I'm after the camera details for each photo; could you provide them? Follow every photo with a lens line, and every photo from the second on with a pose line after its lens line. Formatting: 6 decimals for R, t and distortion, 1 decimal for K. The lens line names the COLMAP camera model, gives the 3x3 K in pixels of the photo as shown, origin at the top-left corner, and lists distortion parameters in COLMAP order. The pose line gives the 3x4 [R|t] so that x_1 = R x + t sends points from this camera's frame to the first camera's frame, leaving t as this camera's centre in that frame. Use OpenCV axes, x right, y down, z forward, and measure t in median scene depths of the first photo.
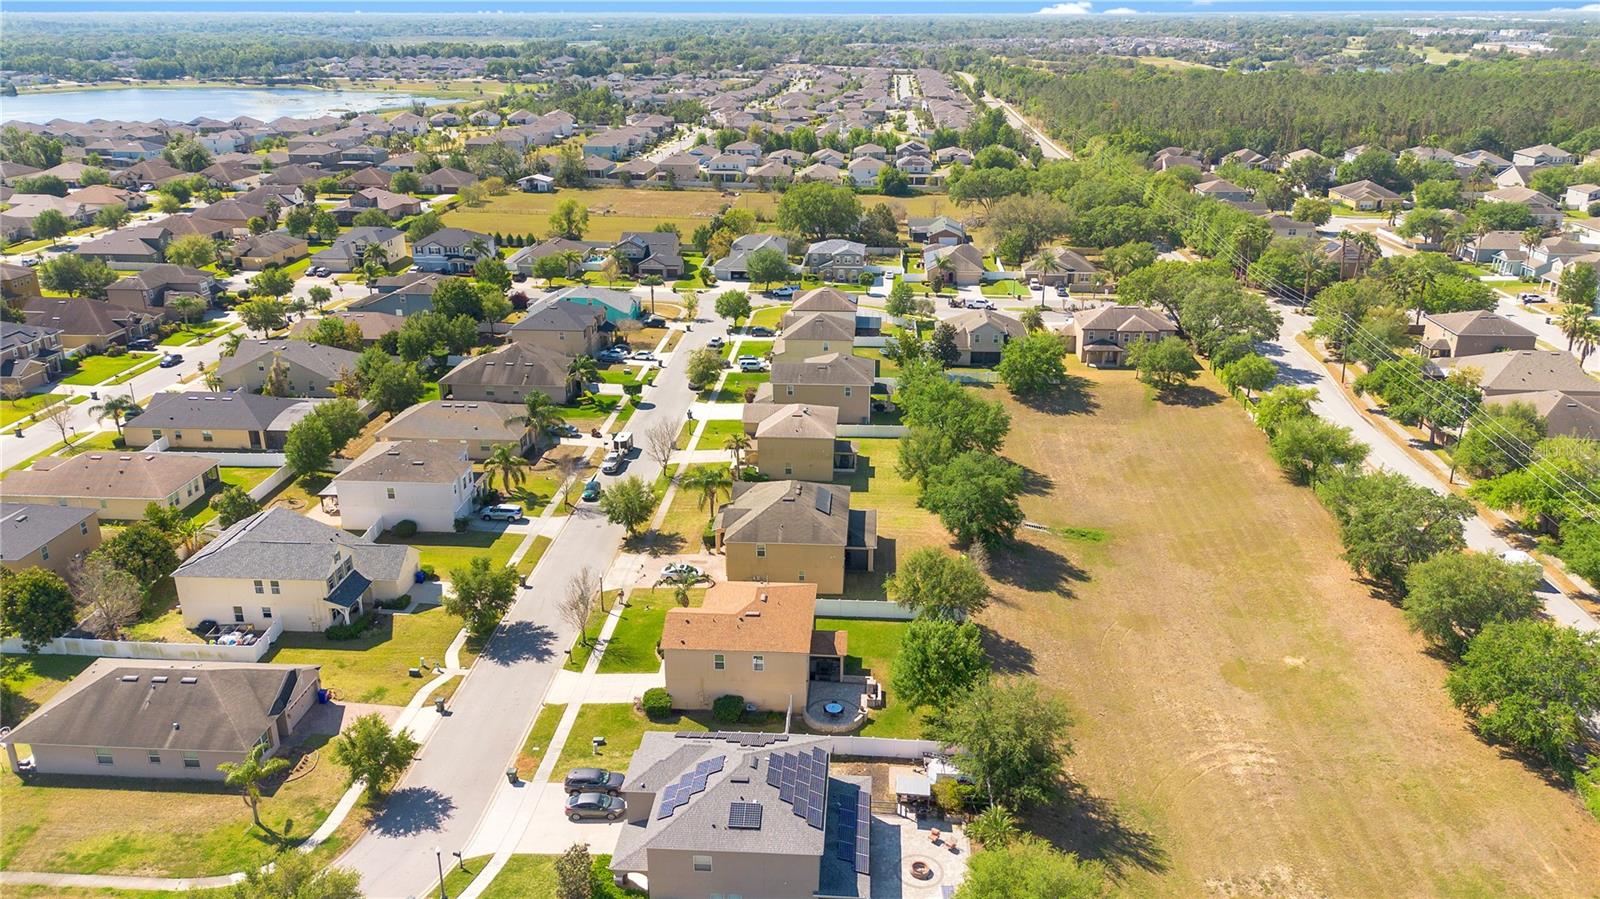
lens RADIAL K [[1154.7, 0, 800.0], [0, 1154.7, 449.5], [0, 0, 1]] dist [0.077675, -0.087608]
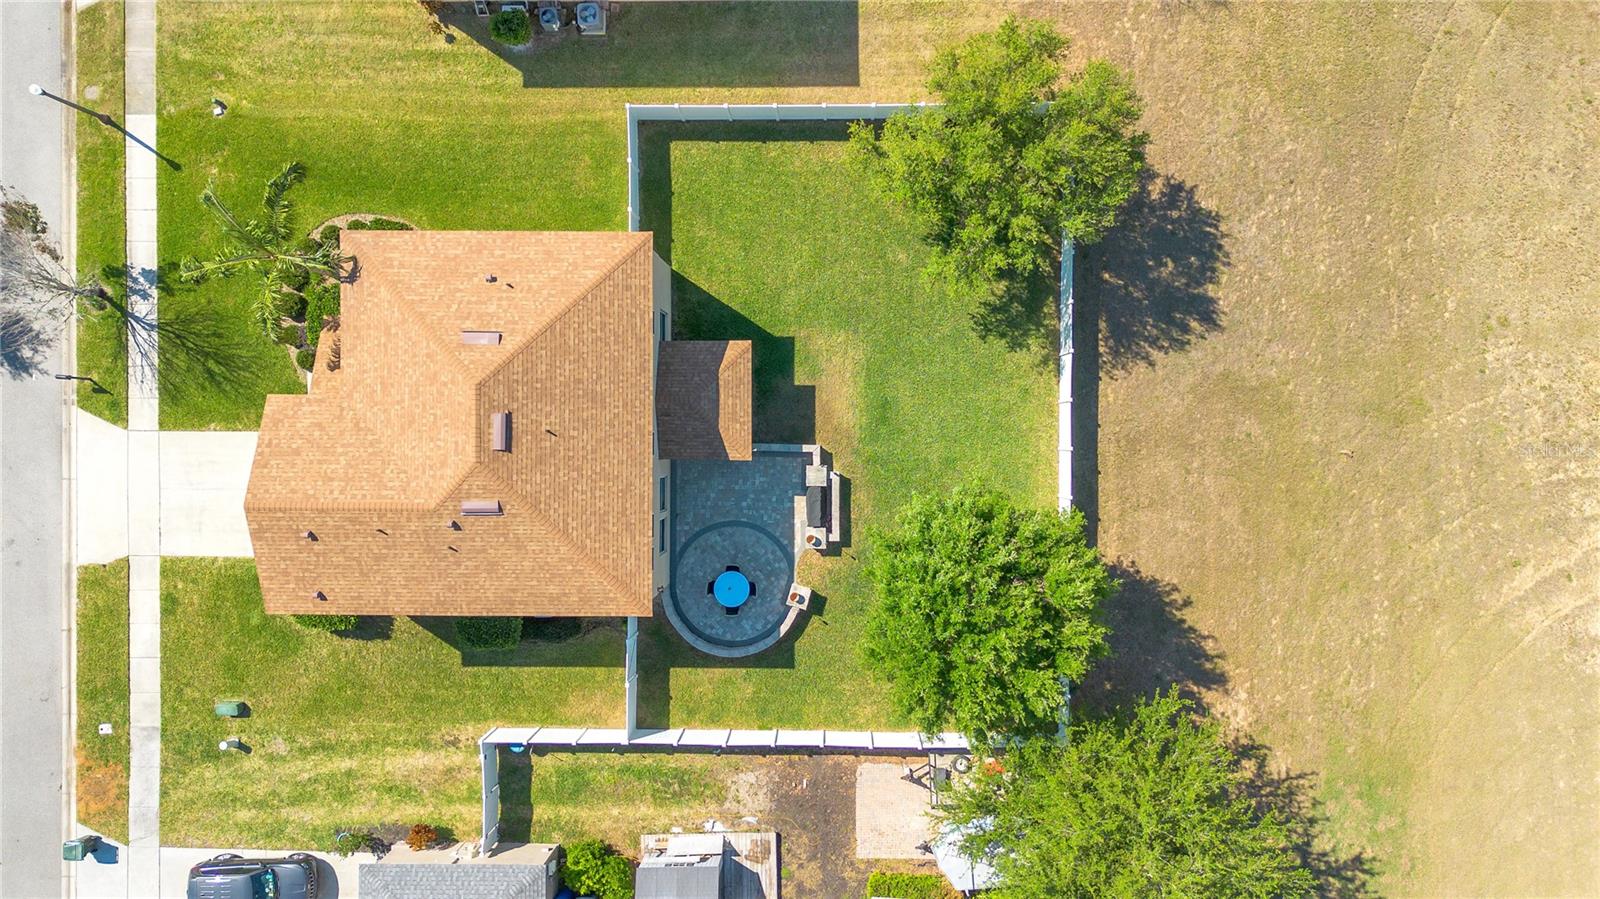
lens RADIAL K [[1123.6, 0, 800.0], [0, 1123.6, 449.5], [0, 0, 1]] dist [0.067026, -0.062205]
pose [[0.997187, -0.067182, -0.033235, 0.039475], [0.054216, 0.340345, 0.938736, -0.105222], [-0.051755, -0.937898, 0.343030, 0.496649]]
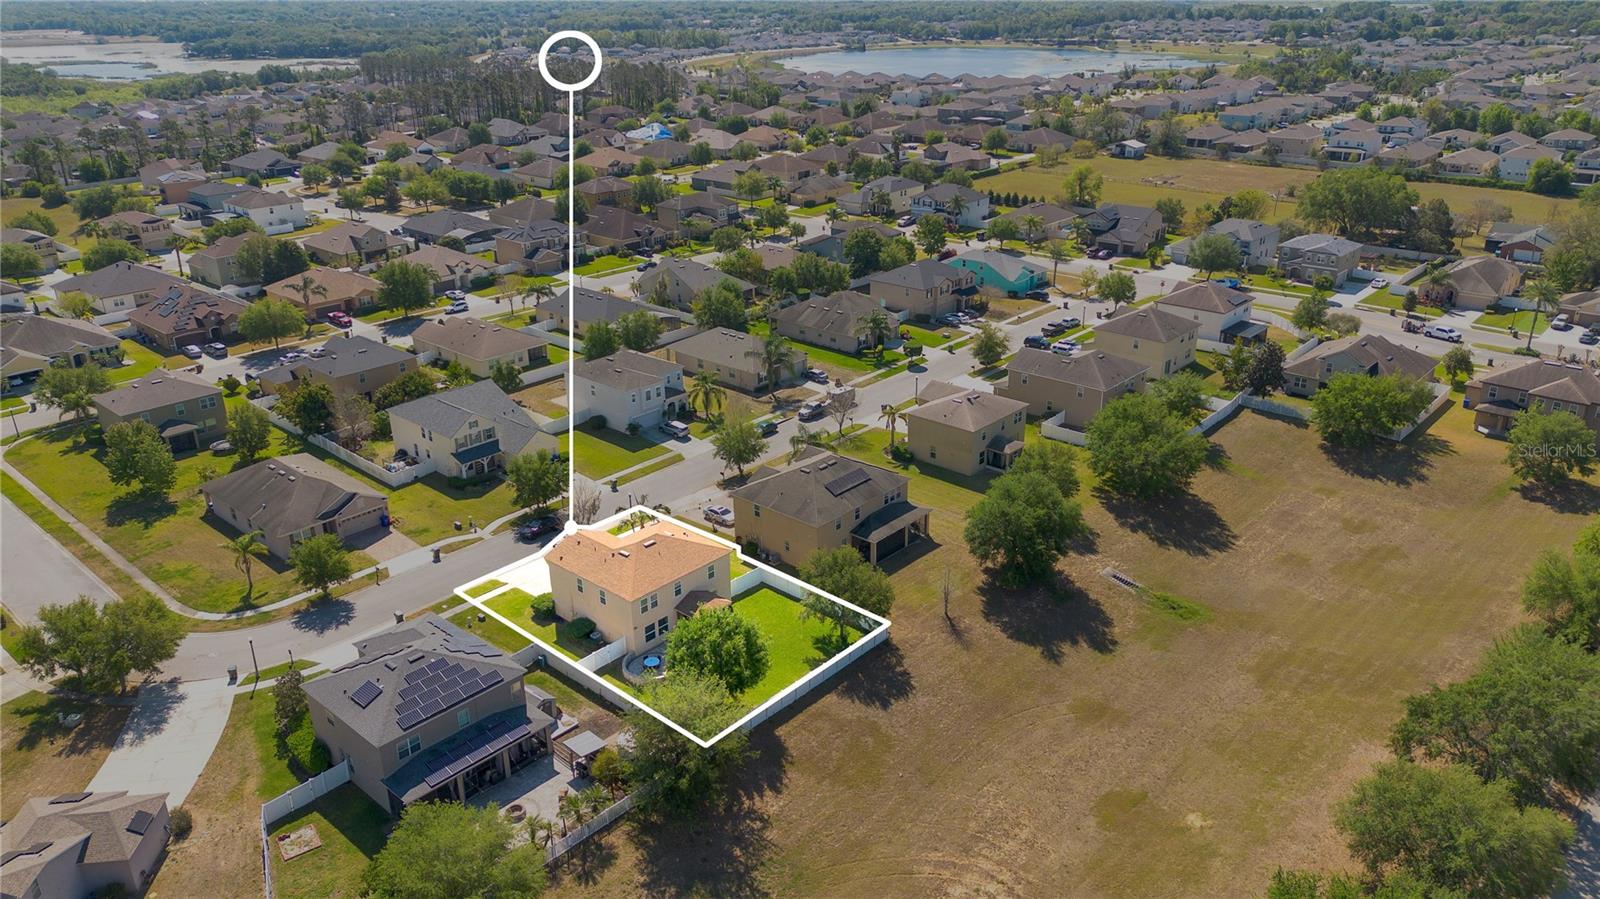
lens RADIAL K [[1123.6, 0, 800.0], [0, 1123.6, 449.5], [0, 0, 1]] dist [0.067026, -0.062205]
pose [[0.787038, 0.228350, -0.573086, 0.364627], [-0.206695, 0.972885, 0.103792, -0.049914], [0.581247, 0.036765, 0.812896, 0.141312]]
